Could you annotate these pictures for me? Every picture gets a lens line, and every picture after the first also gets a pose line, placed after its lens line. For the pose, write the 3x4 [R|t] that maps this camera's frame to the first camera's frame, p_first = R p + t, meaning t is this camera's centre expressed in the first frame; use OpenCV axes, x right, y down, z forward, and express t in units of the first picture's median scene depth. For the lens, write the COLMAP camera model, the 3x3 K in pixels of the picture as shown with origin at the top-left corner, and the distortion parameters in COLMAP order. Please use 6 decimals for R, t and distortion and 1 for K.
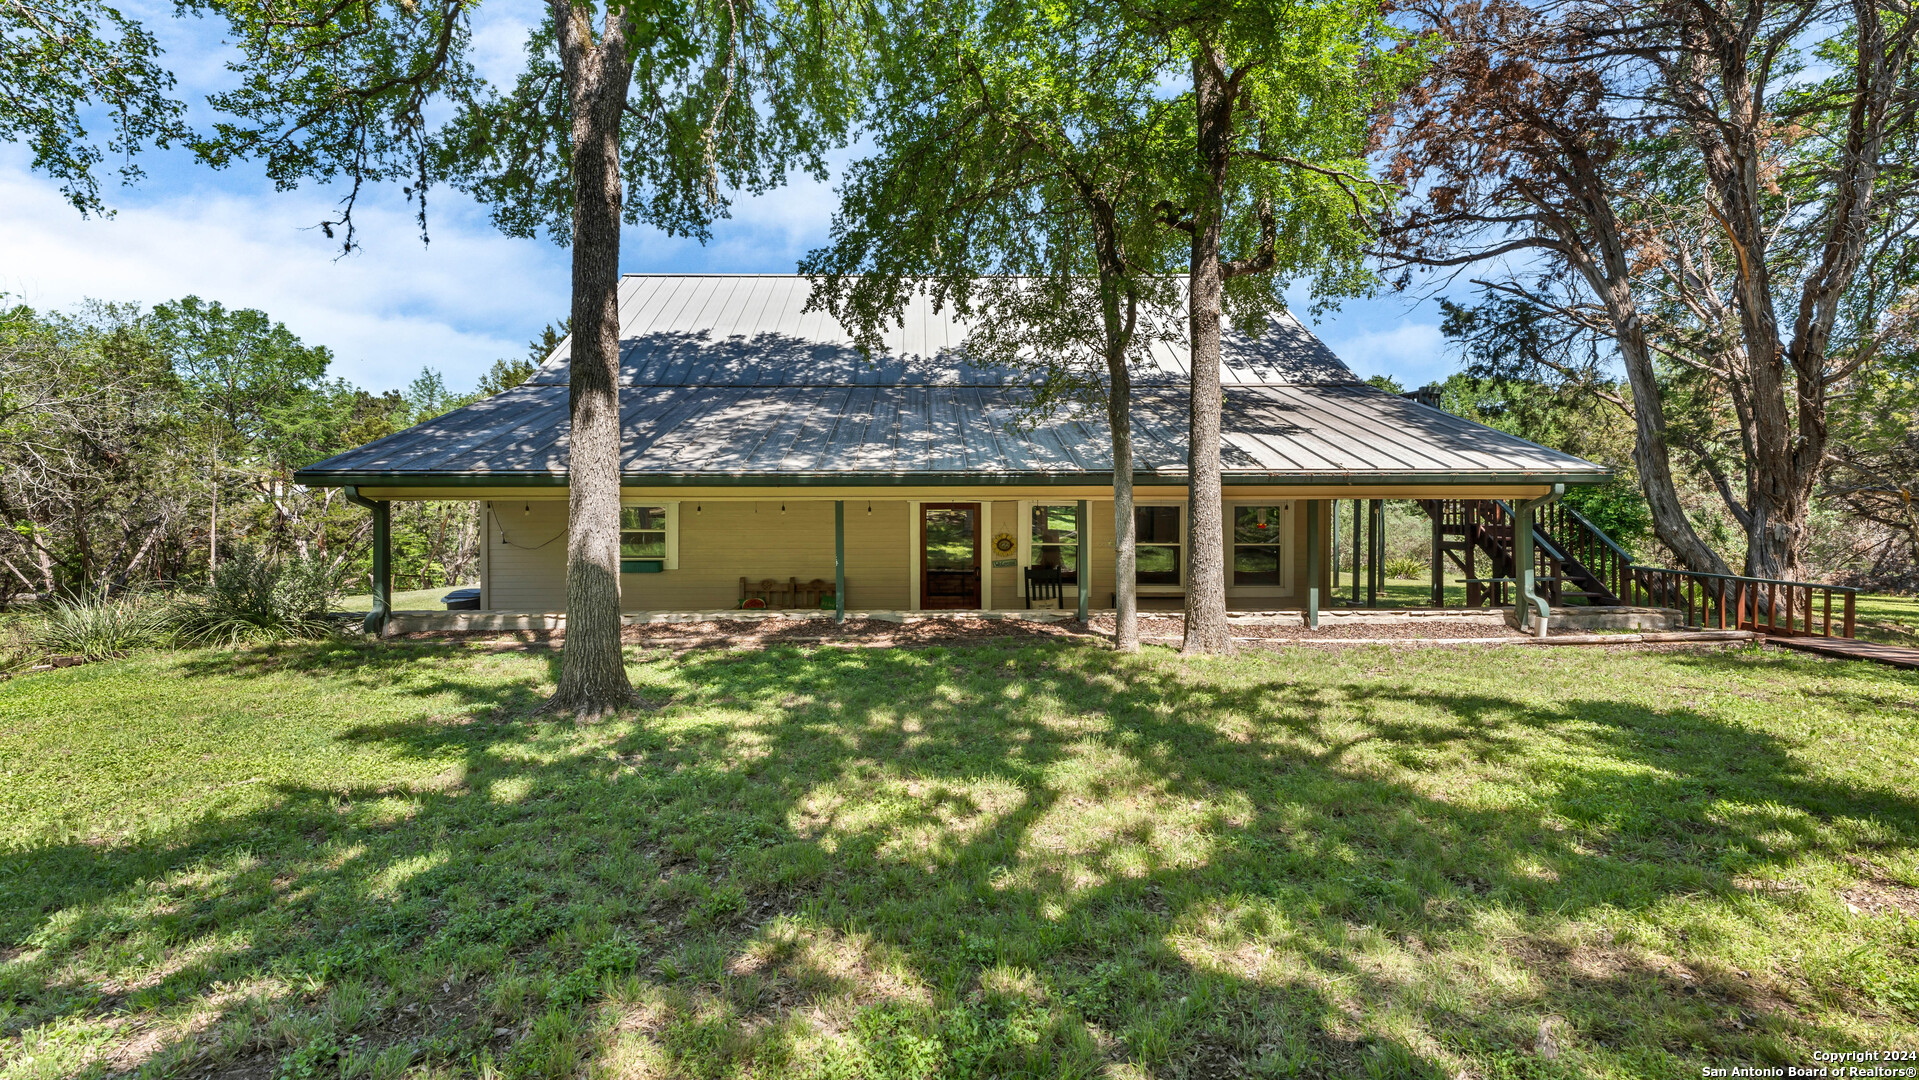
lens RADIAL K [[803.6, 0, 957.9], [0, 803.6, 506.7], [0, 0, 1]] dist [-0.000243, 0.000001]
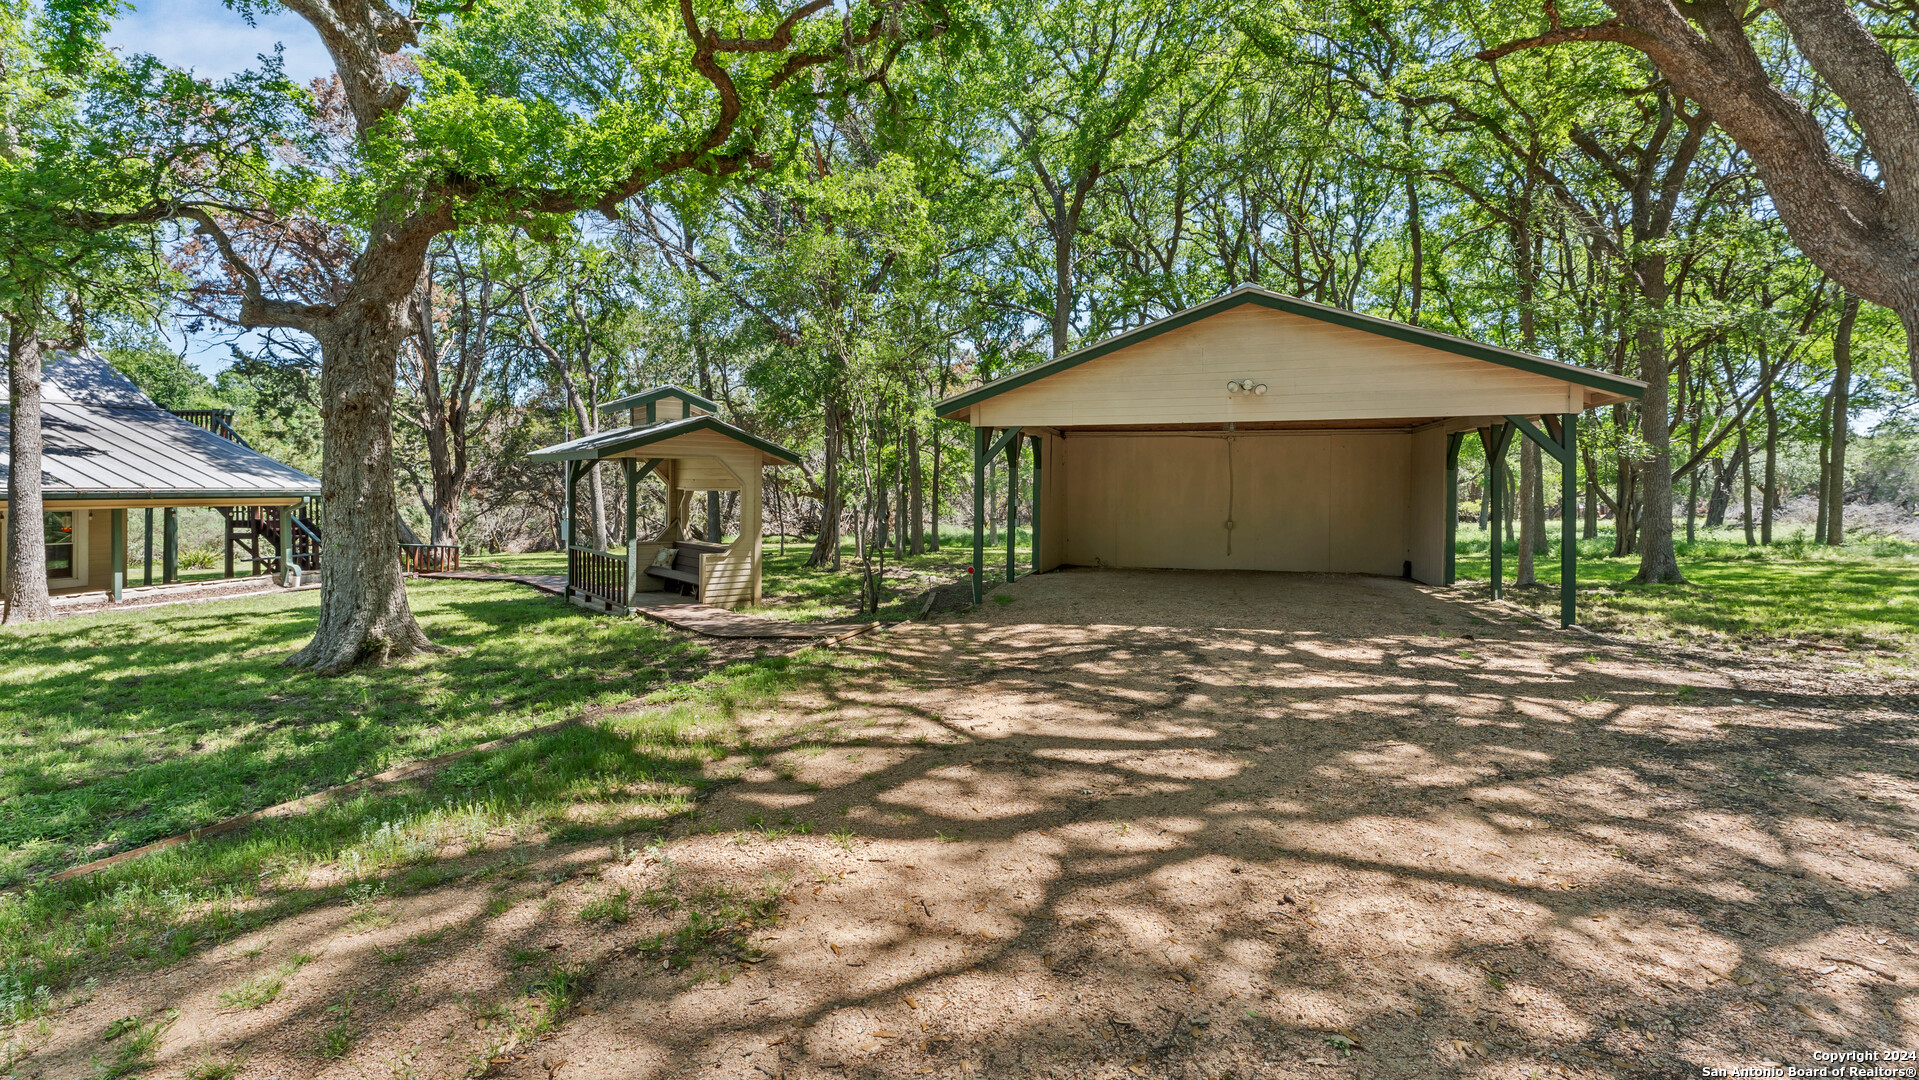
lens RADIAL K [[803.6, 0, 957.9], [0, 803.6, 506.7], [0, 0, 1]] dist [-0.000243, 0.000001]
pose [[0.311206, -0.023872, 0.950043, -0.327101], [0.004616, 0.999711, 0.023608, -0.030192], [-0.950331, -0.002961, 0.311226, -0.630400]]
